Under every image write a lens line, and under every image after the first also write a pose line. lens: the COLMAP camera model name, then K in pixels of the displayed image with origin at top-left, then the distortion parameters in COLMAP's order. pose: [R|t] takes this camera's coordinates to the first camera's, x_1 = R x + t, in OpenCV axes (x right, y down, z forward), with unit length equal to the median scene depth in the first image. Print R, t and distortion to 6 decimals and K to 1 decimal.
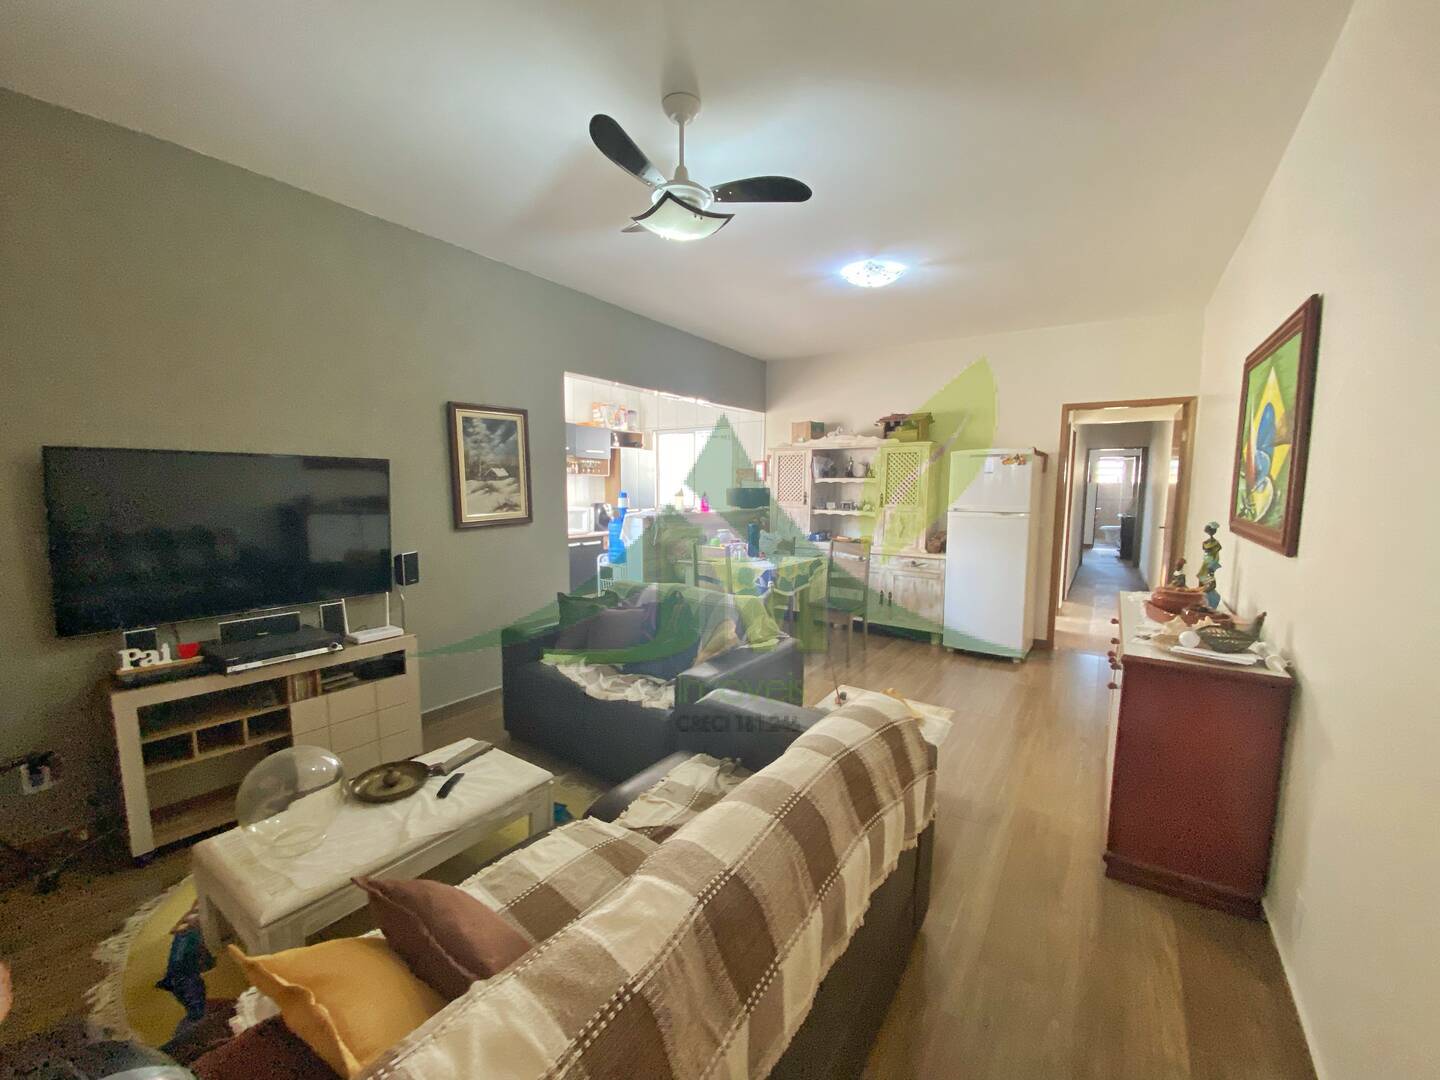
lens RADIAL K [[573.4, 0, 729.2], [0, 573.4, 536.4], [0, 0, 1]] dist [-0.006262, -0.004835]
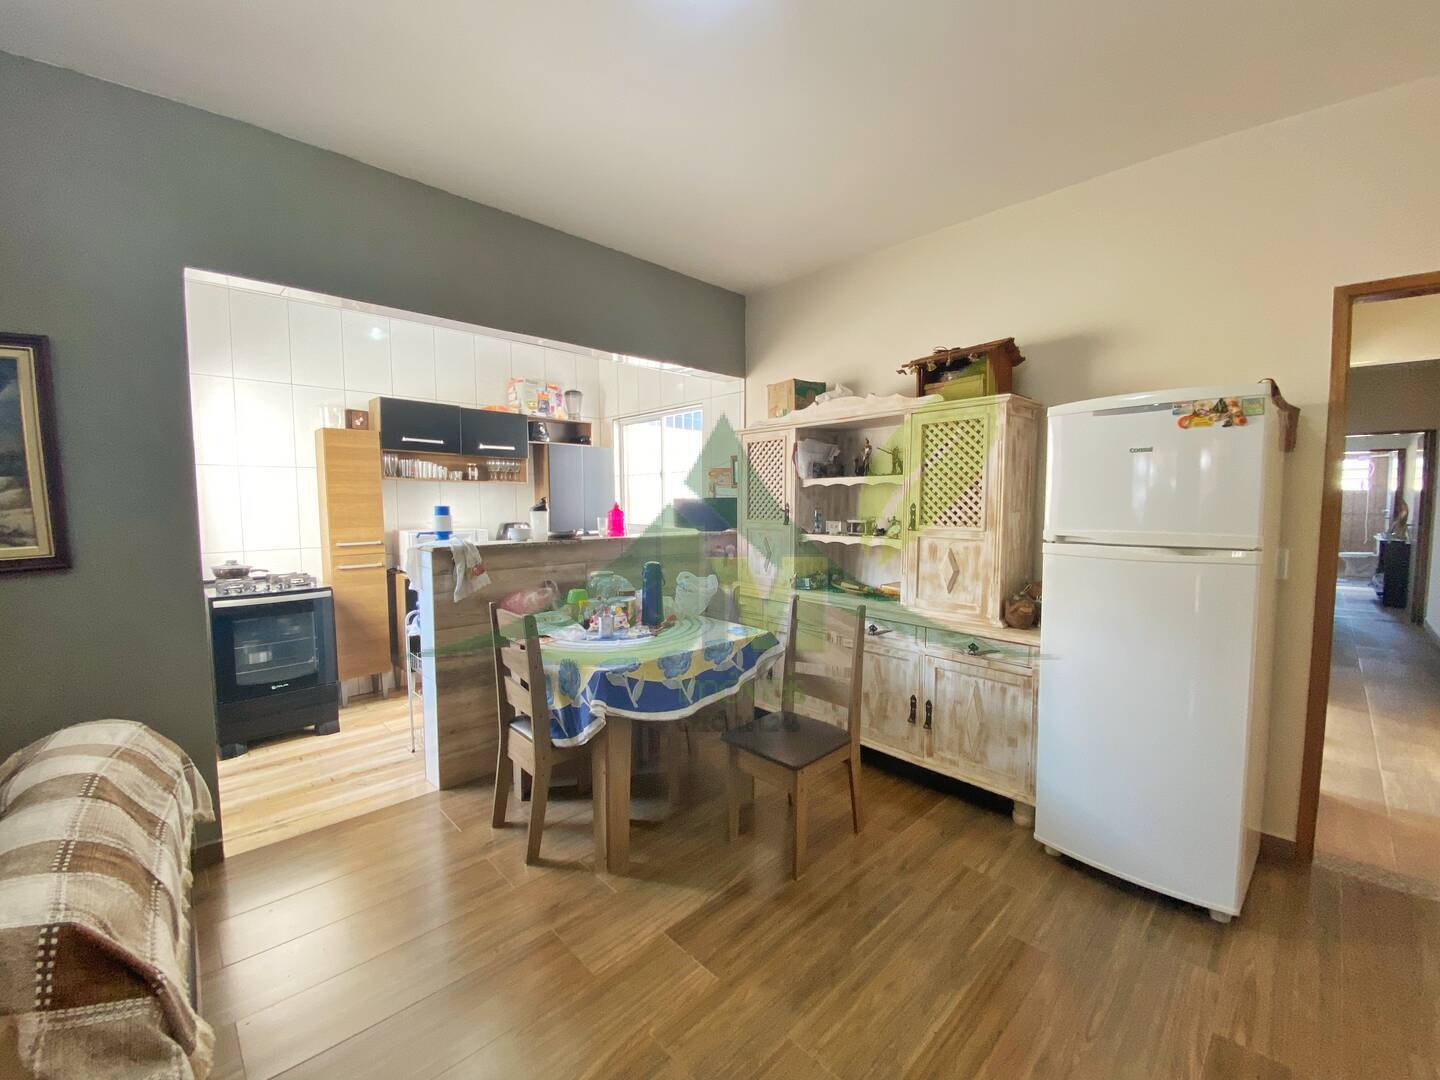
lens RADIAL K [[573.4, 0, 736.0], [0, 573.4, 531.7], [0, 0, 1]] dist [-0.006262, -0.004835]
pose [[0.978527, 0.000787, -0.206117, 0.206657], [-0.007999, 0.999384, -0.034162, -0.029977], [0.205963, 0.035078, 0.977931, 0.444901]]
